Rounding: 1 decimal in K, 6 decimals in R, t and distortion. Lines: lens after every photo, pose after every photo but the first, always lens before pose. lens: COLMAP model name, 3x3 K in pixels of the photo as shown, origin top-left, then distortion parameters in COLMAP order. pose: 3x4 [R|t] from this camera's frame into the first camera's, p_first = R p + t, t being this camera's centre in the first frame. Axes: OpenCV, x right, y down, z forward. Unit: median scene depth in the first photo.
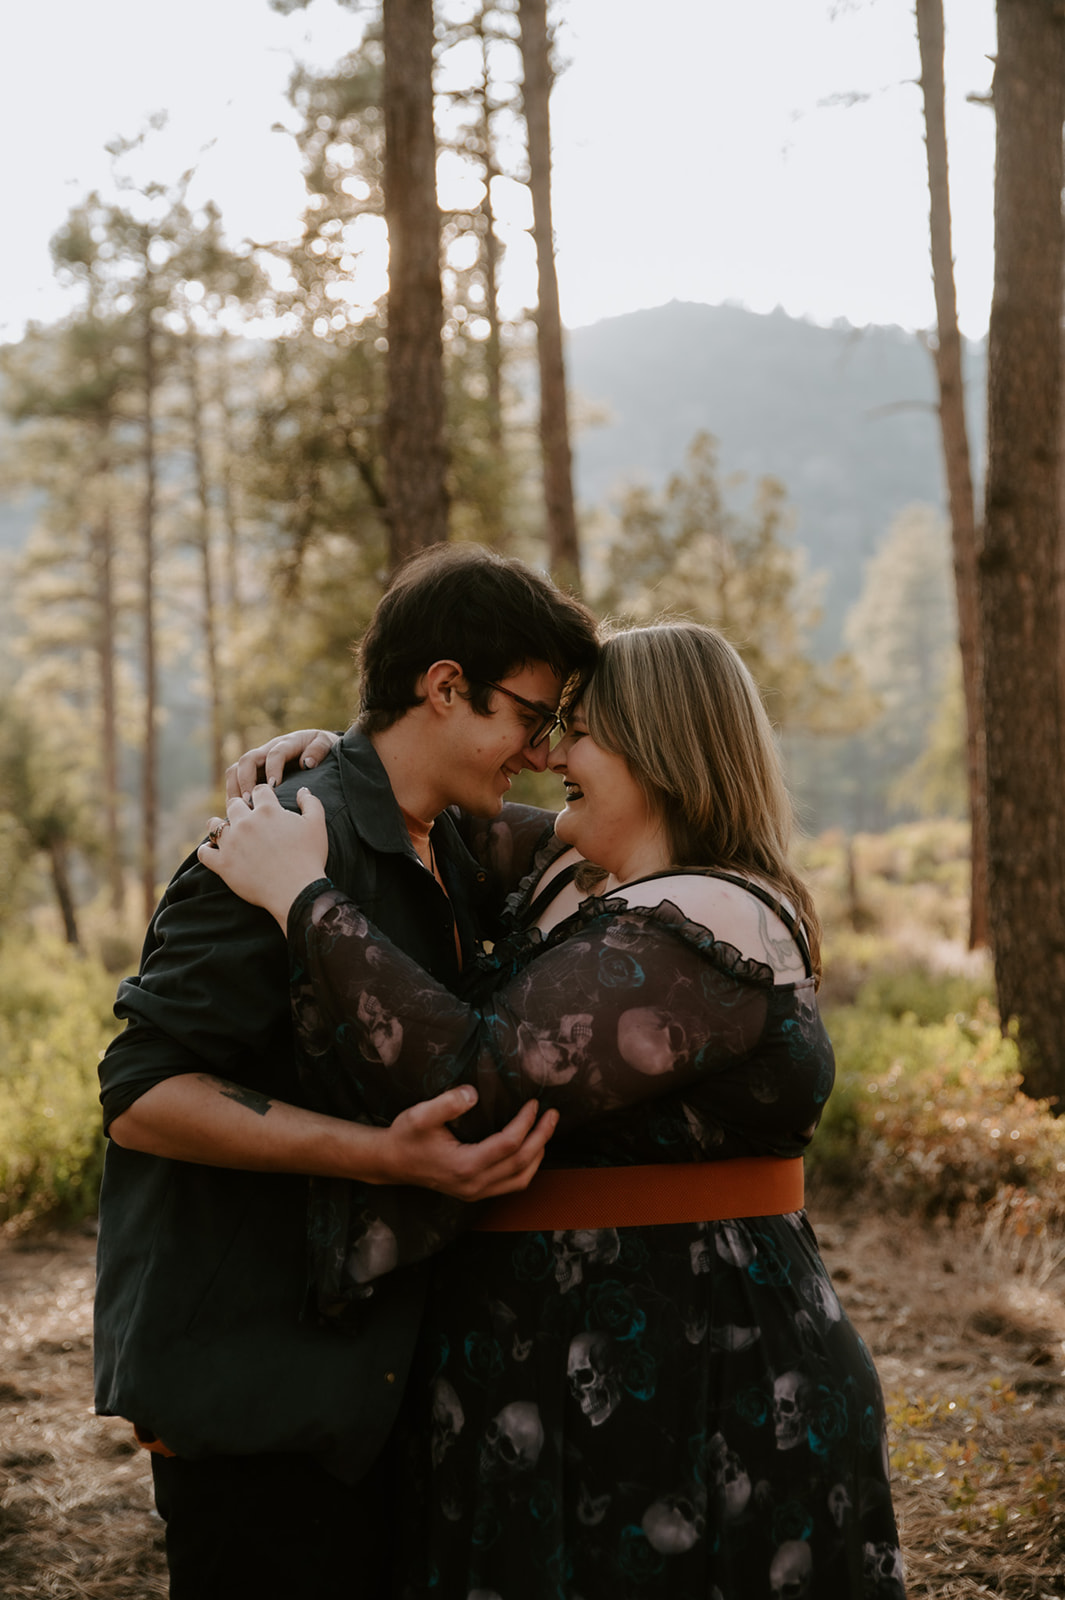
lens RADIAL K [[2100.9, 0, 530.2], [0, 2100.9, 796.5], [0, 0, 1]] dist [0.045778, 0.148860]
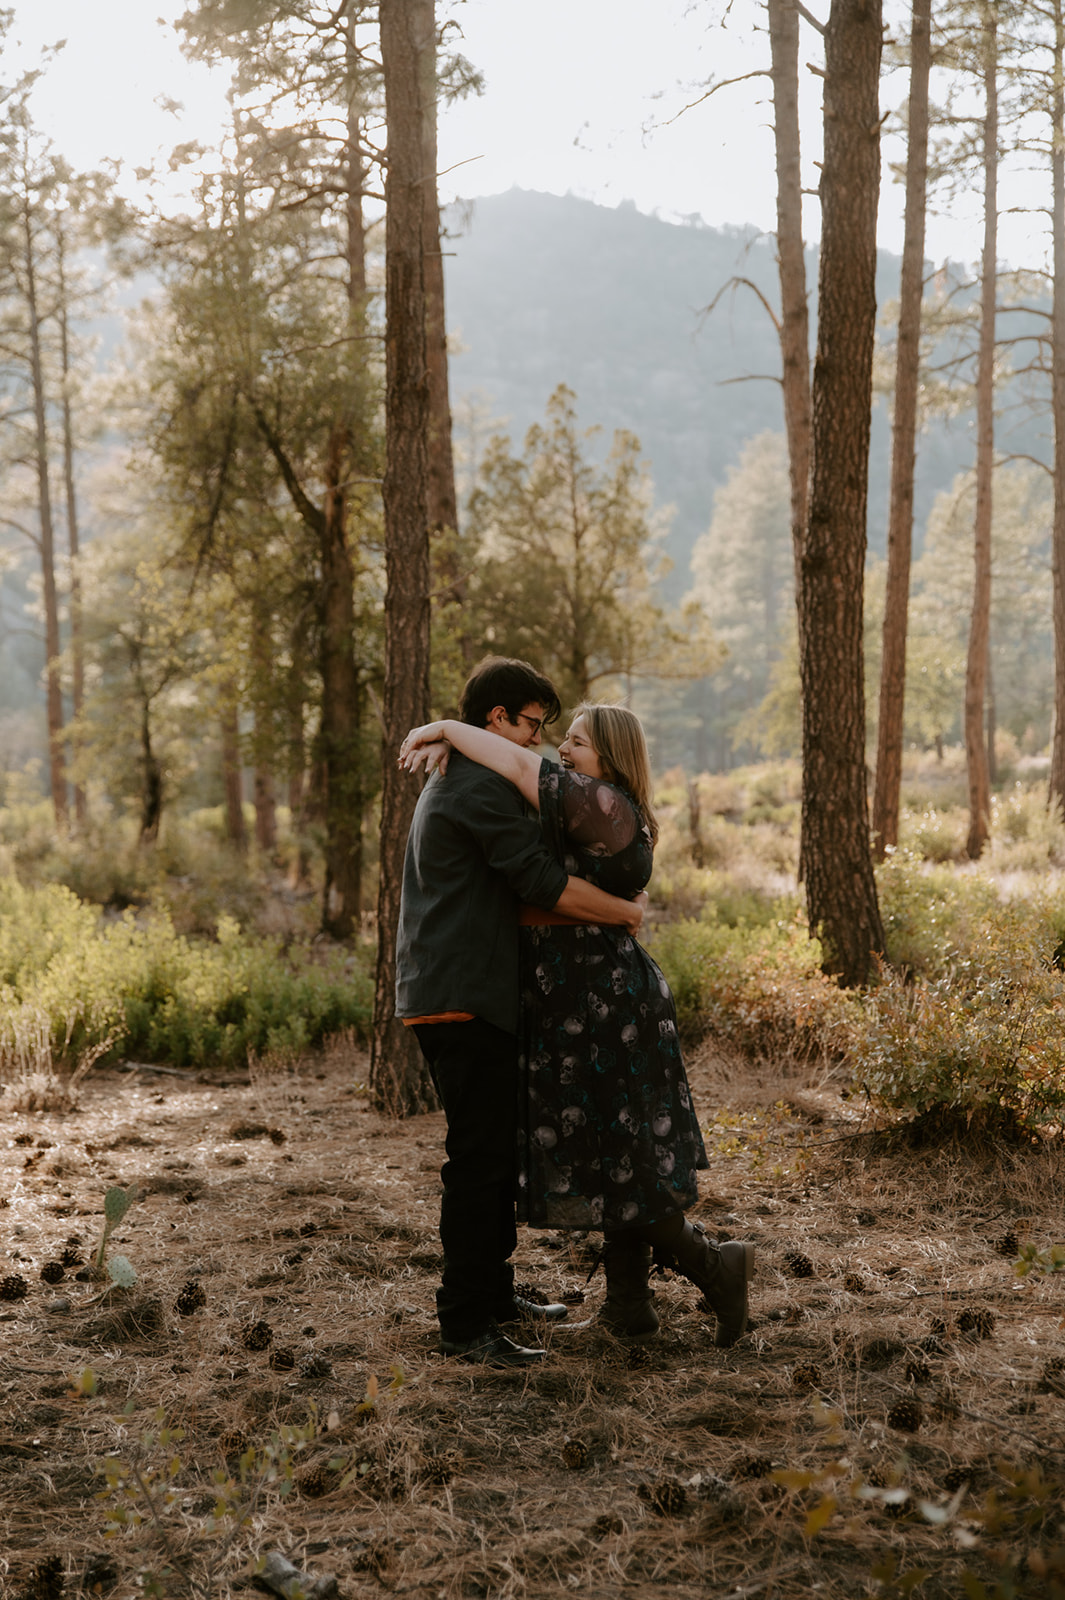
lens RADIAL K [[2319.5, 0, 532.5], [0, 2319.5, 800.0], [0, 0, 1]] dist [0.101511, 0.007247]
pose [[0.996459, 0.014988, 0.082728, -0.028956], [-0.017672, 0.999338, 0.031808, -0.005334], [-0.082197, -0.033157, 0.996064, -0.178305]]
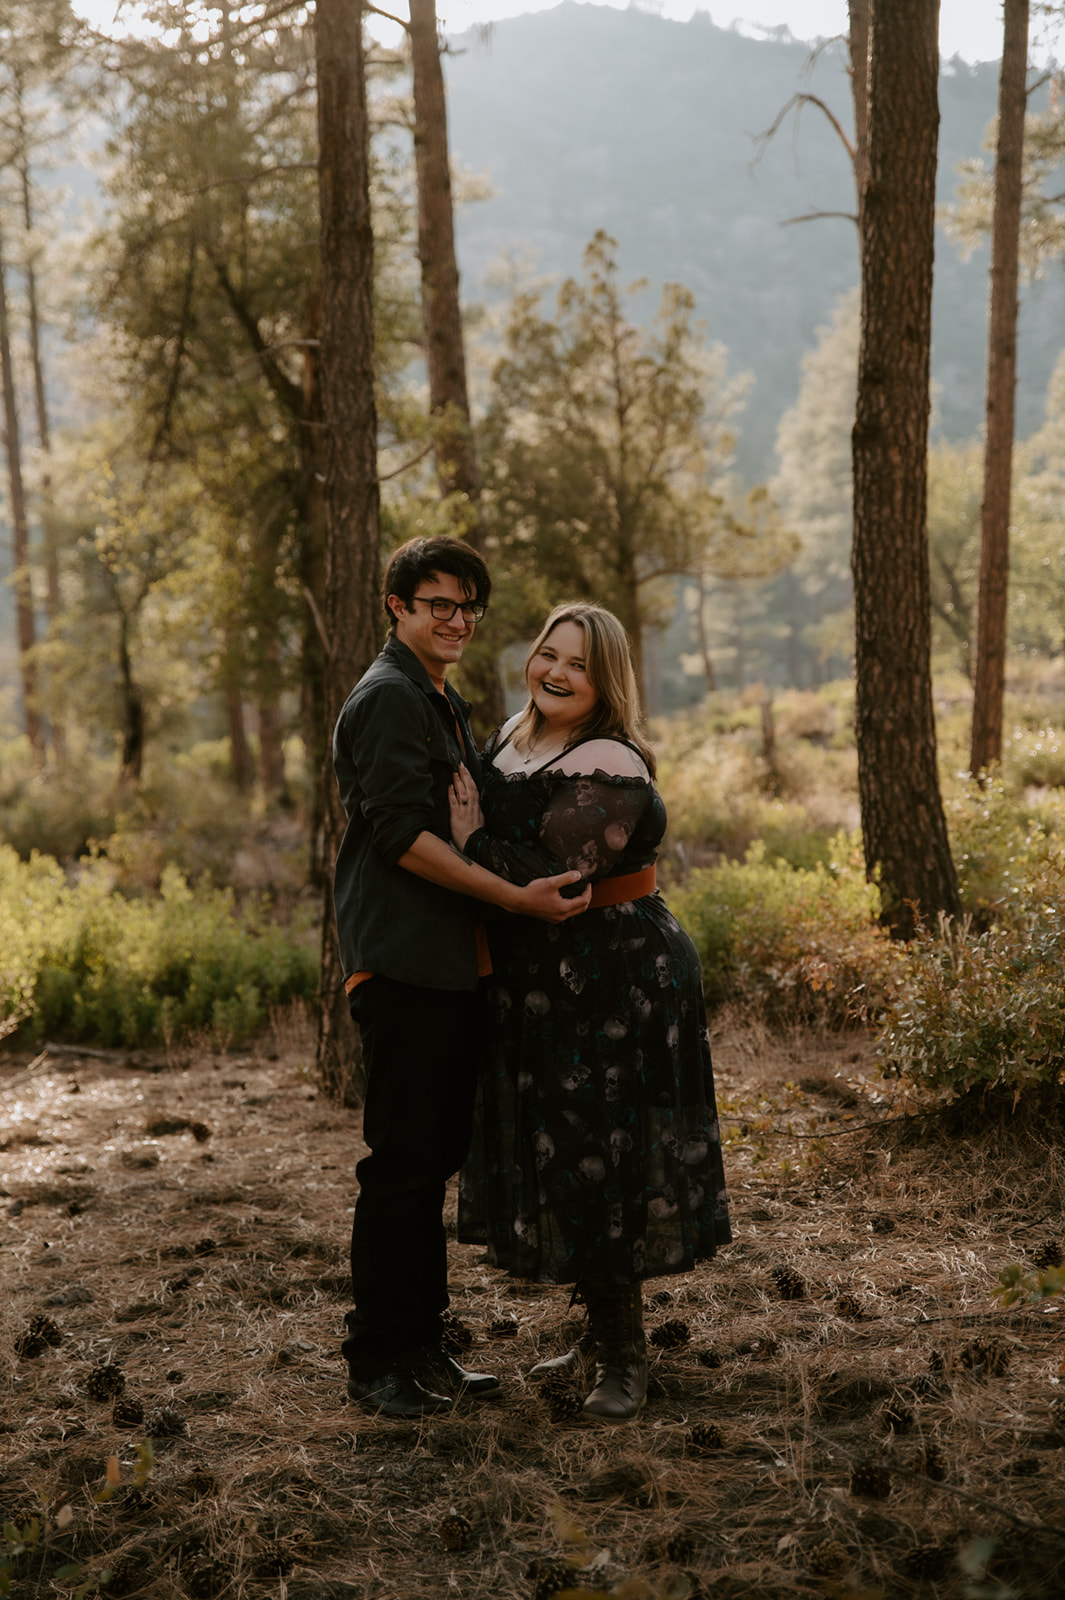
lens RADIAL K [[2690.4, 0, 532.5], [0, 2690.4, 800.0], [0, 0, 1]] dist [0.166551, 0.065824]
pose [[0.998499, -0.004863, 0.054552, -0.010479], [0.001613, 0.998229, 0.059464, -0.004541], [-0.054744, -0.059287, 0.996739, -0.163830]]
